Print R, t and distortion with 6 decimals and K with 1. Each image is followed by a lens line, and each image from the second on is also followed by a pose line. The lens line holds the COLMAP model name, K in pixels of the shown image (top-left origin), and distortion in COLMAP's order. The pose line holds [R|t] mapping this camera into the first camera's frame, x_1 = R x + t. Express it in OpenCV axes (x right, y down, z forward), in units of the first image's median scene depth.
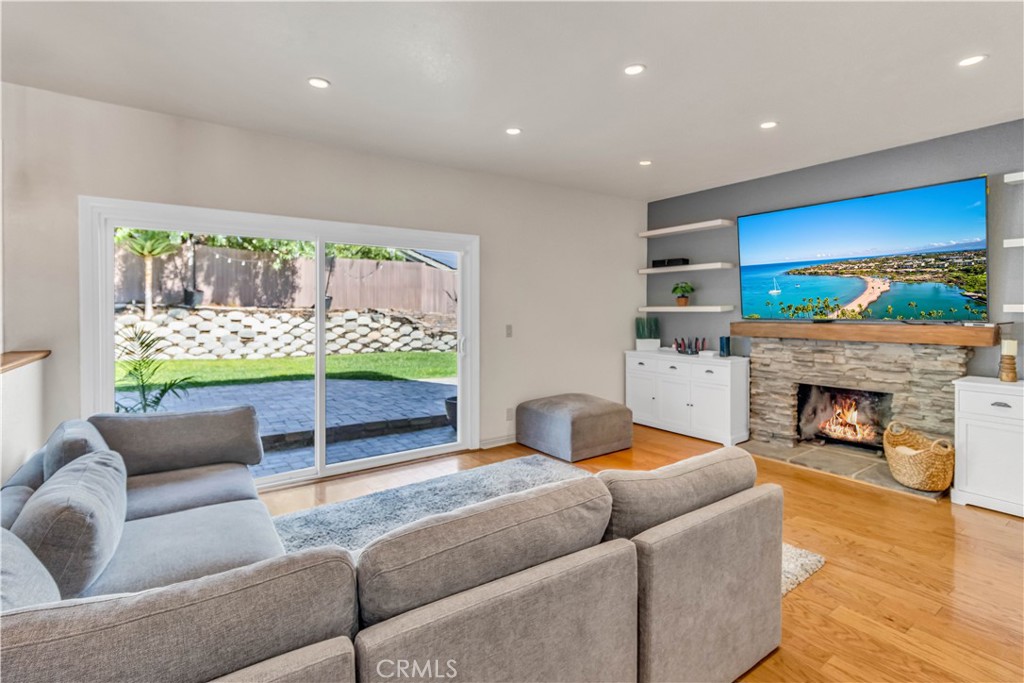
lens RADIAL K [[488.8, 0, 512.8], [0, 488.8, 309.6], [0, 0, 1]] dist [0.003026, 0.000766]
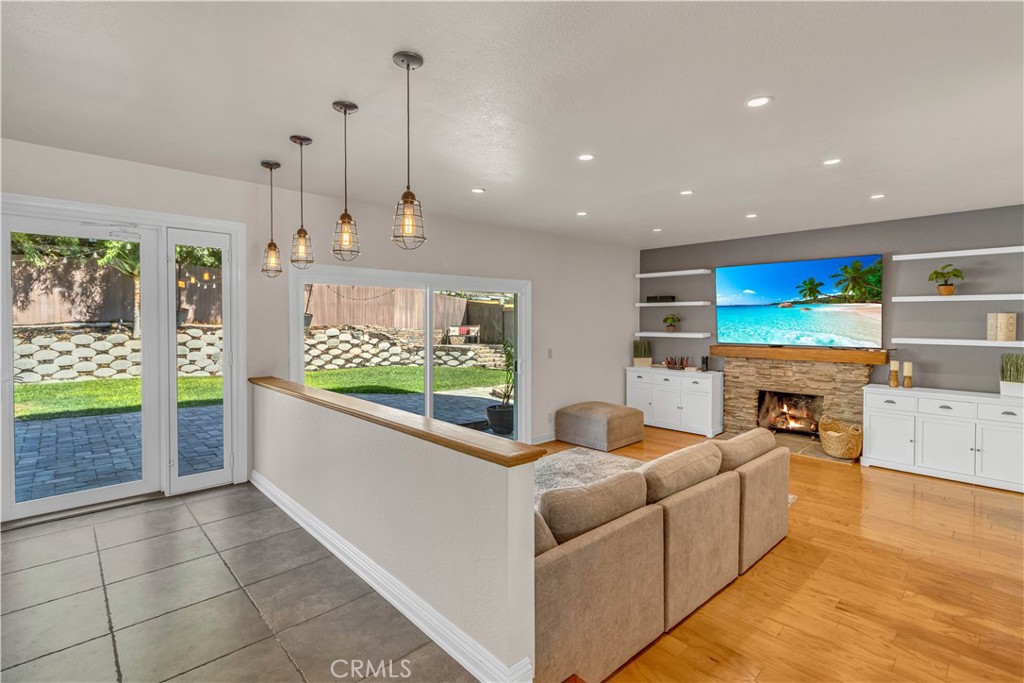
lens RADIAL K [[483.1, 0, 513.2], [0, 483.1, 324.9], [0, 0, 1]] dist [0.002117, 0.000445]
pose [[0.990707, 0.000239, 0.136017, -0.287067], [-0.001452, 0.999960, 0.008820, -0.044972], [-0.136009, -0.008935, 0.990667, -0.257978]]
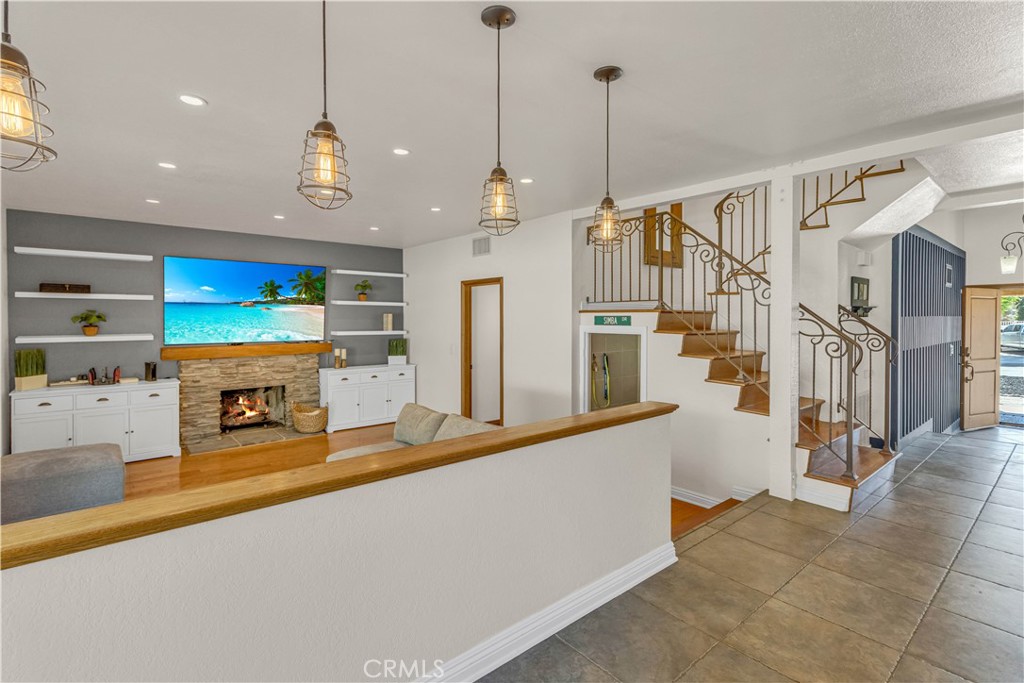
lens RADIAL K [[483.1, 0, 513.2], [0, 483.1, 324.9], [0, 0, 1]] dist [0.002117, 0.000445]
pose [[-0.088373, -0.009246, 0.996045, -0.781959], [0.003816, 0.999946, 0.009621, -0.040099], [-0.996080, 0.004652, -0.088333, 0.303797]]
